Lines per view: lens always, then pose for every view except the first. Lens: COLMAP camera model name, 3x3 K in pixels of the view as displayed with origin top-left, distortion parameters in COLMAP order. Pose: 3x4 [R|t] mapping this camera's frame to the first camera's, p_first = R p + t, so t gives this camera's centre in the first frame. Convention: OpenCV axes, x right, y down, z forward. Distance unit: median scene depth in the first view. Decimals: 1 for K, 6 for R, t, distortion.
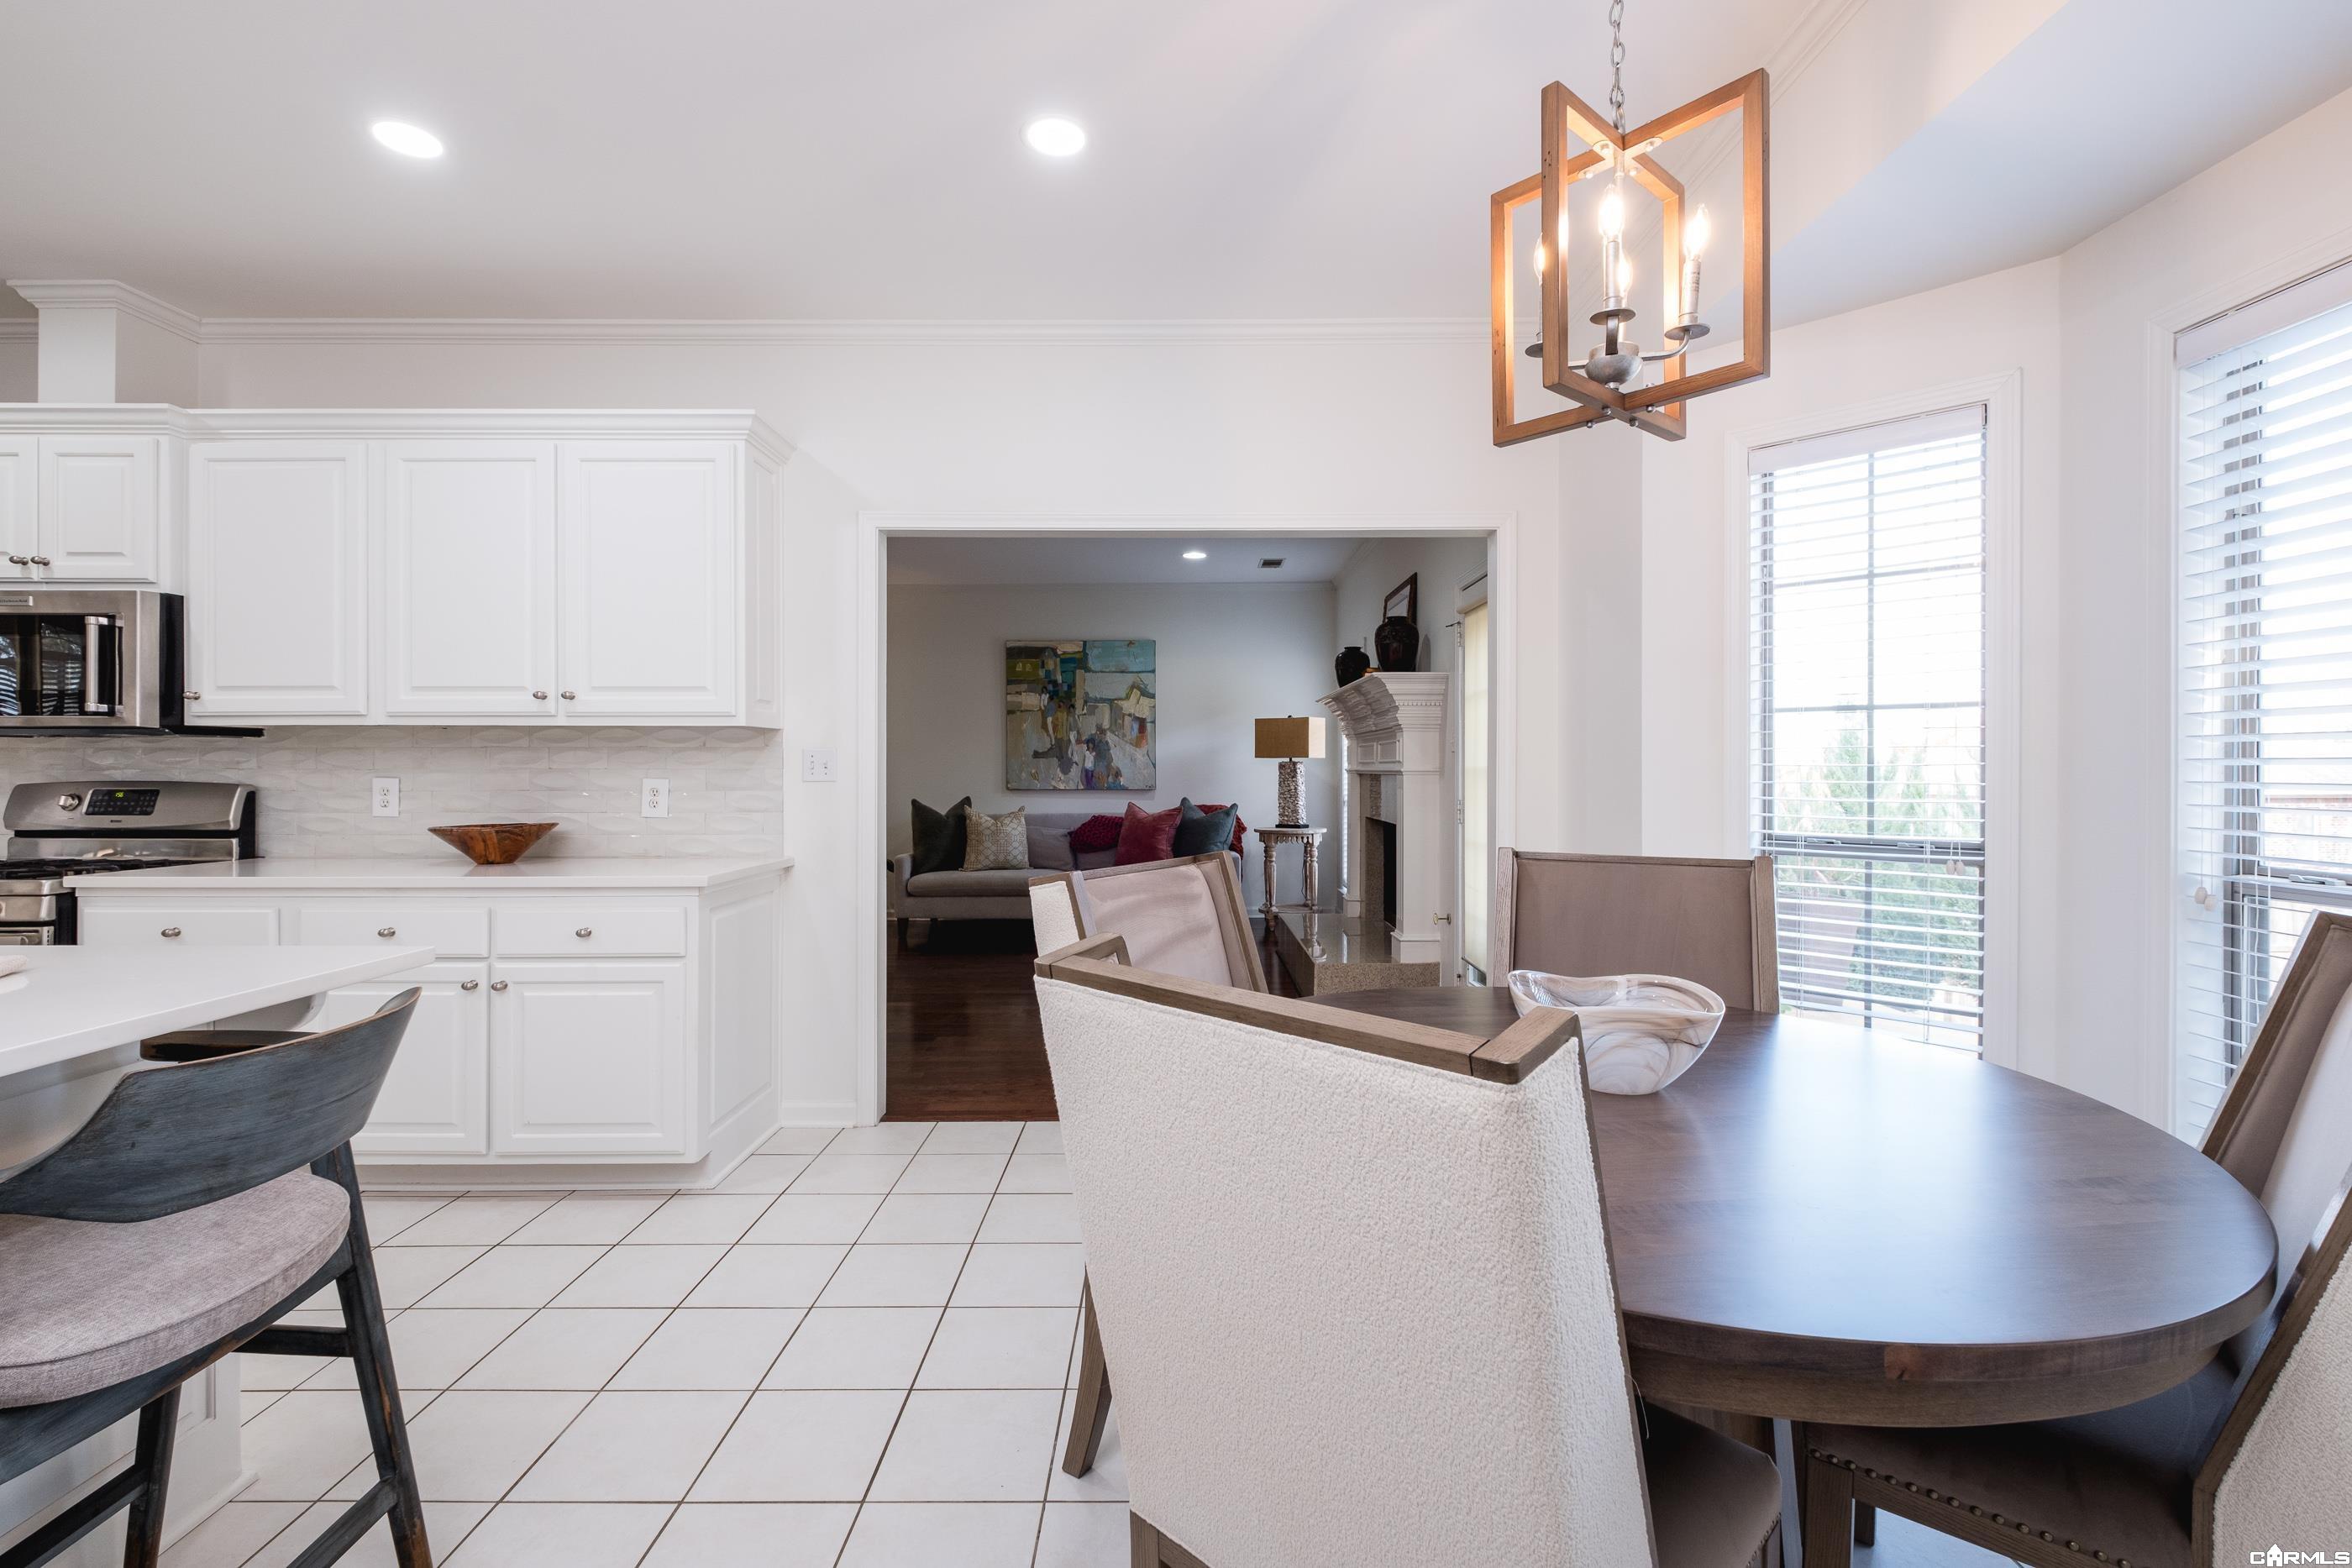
lens RADIAL K [[1030.5, 0, 1195.3], [0, 1030.5, 767.0], [0, 0, 1]] dist [0.007970, -0.001720]
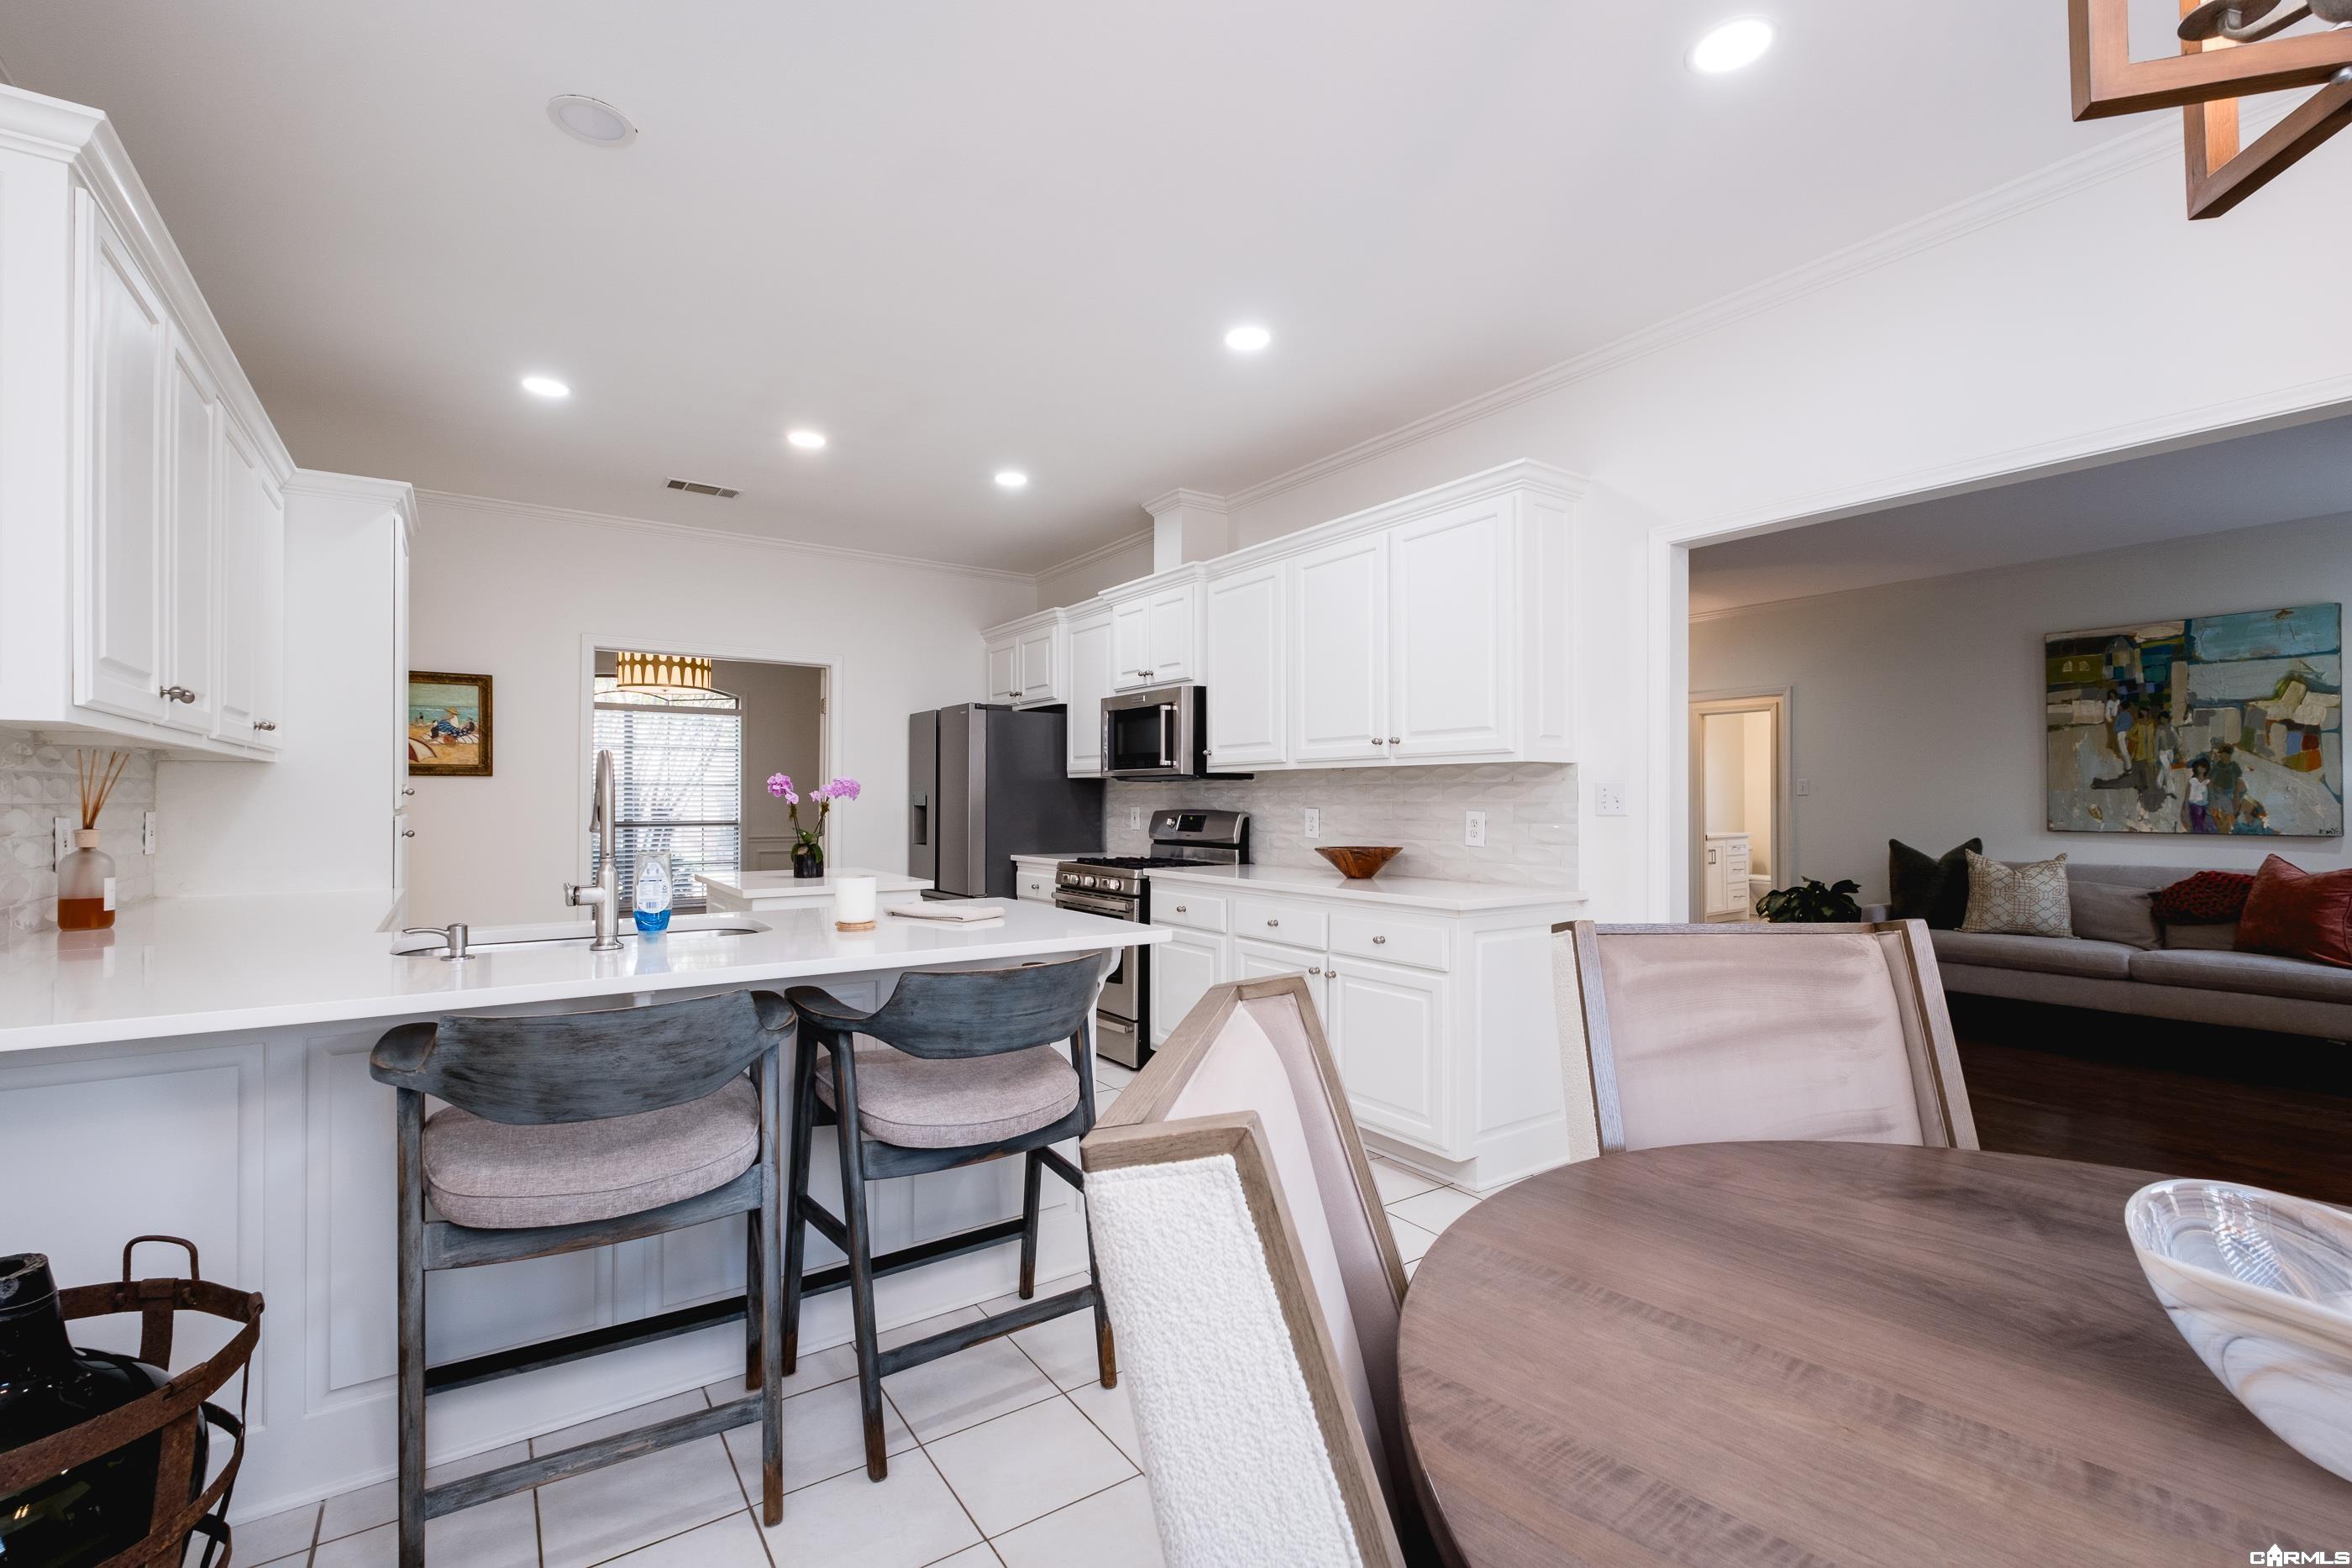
lens RADIAL K [[1030.5, 0, 1180.0], [0, 1030.5, 795.7], [0, 0, 1]] dist [0.007970, -0.001720]
pose [[0.566237, -0.003529, -0.824235, 0.211127], [-0.000367, 0.999990, -0.004534, -0.000303], [0.824242, 0.002870, 0.566230, 0.113738]]
